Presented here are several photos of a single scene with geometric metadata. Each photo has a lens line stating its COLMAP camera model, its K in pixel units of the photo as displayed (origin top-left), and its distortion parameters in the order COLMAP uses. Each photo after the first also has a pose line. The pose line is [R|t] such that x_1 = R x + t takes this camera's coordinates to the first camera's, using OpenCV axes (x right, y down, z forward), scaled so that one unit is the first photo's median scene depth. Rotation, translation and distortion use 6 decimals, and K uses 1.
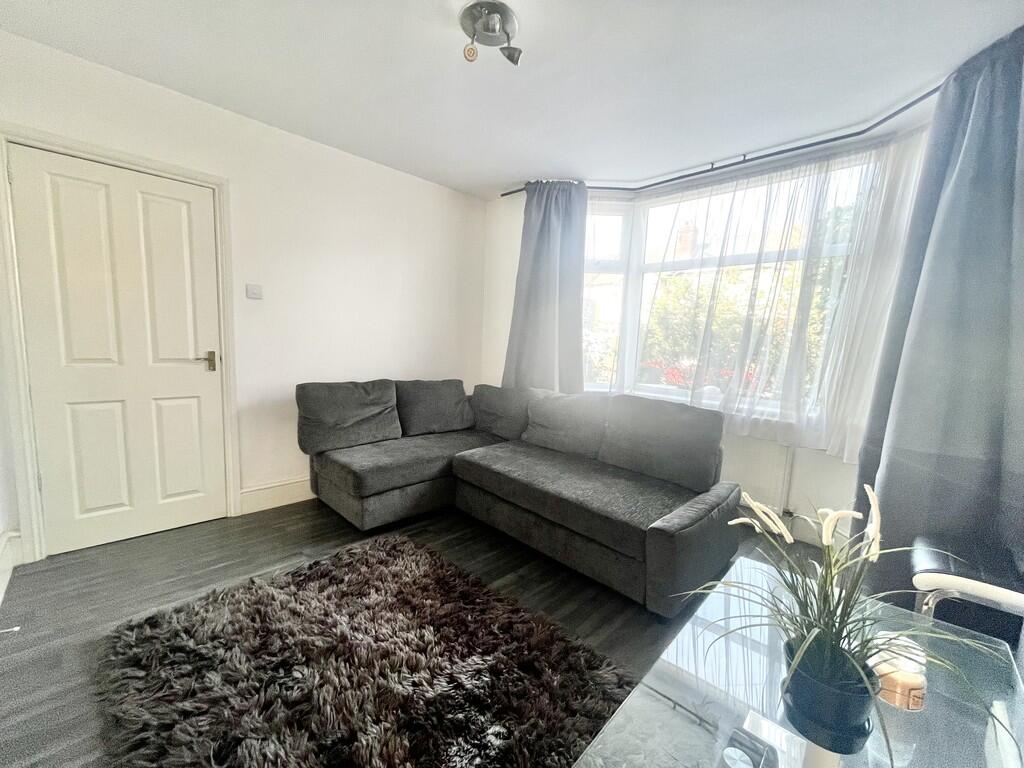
lens RADIAL K [[417.9, 0, 512.0], [0, 417.9, 384.0], [0, 0, 1]] dist [-0.001502, -0.000163]
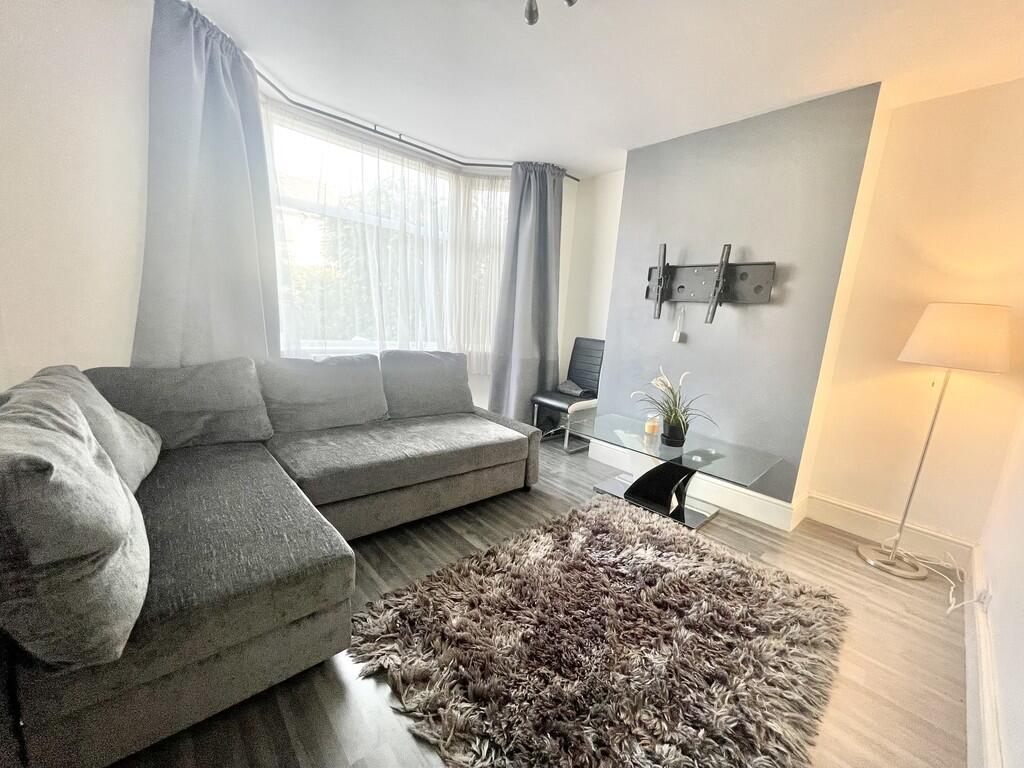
lens RADIAL K [[417.9, 0, 512.0], [0, 417.9, 384.0], [0, 0, 1]] dist [-0.001502, -0.000163]
pose [[0.064006, -0.193783, 0.978954, -0.739669], [0.027379, 0.980937, 0.192385, -0.083385], [-0.997574, 0.014489, 0.068091, 0.651032]]
